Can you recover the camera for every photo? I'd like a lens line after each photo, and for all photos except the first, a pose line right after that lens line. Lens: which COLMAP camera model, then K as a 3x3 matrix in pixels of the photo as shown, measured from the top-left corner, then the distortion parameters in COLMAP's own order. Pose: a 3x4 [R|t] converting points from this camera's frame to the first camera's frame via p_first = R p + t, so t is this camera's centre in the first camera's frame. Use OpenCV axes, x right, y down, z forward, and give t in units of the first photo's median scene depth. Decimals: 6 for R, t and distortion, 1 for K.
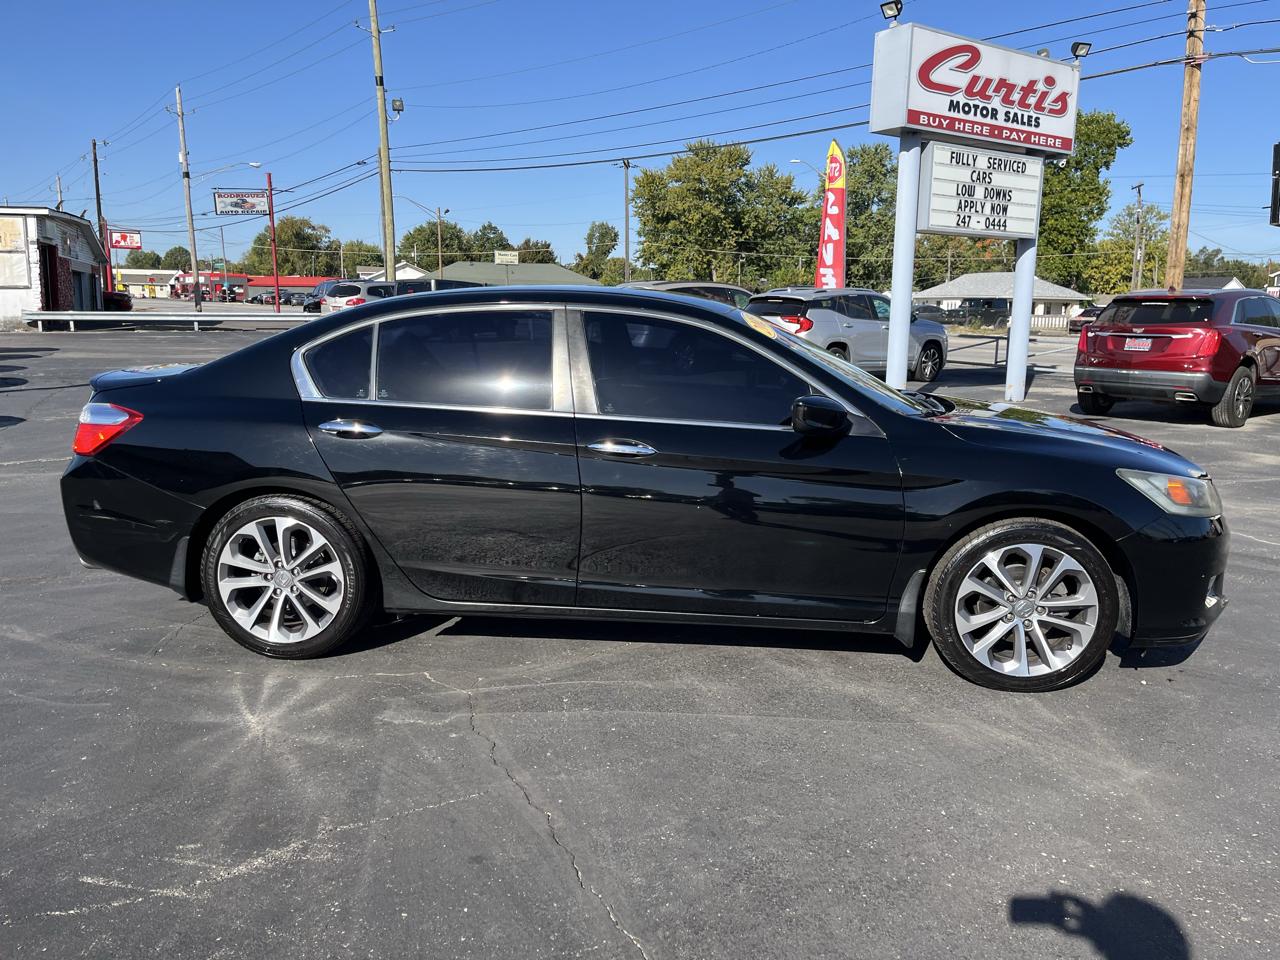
lens RADIAL K [[970.6, 0, 653.1], [0, 970.6, 481.0], [0, 0, 1]] dist [0.065735, -0.085615]
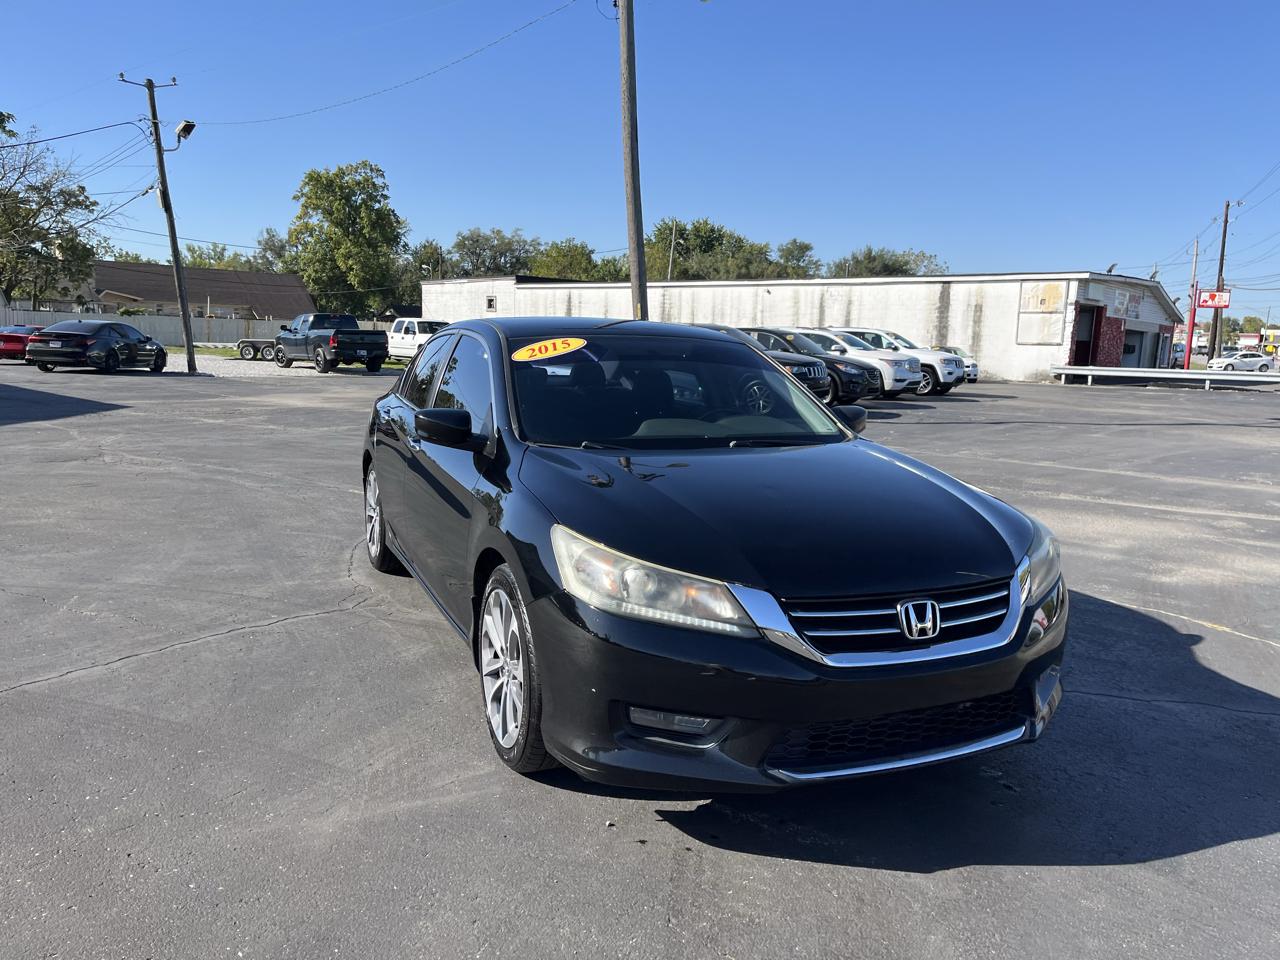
lens RADIAL K [[970.6, 0, 647.3], [0, 970.6, 491.0], [0, 0, 1]] dist [0.065735, -0.085615]
pose [[0.480409, 0.136203, -0.866404, 0.302305], [-0.179995, 0.982151, 0.054594, -0.024556], [0.858376, 0.129721, 0.496350, 0.165844]]
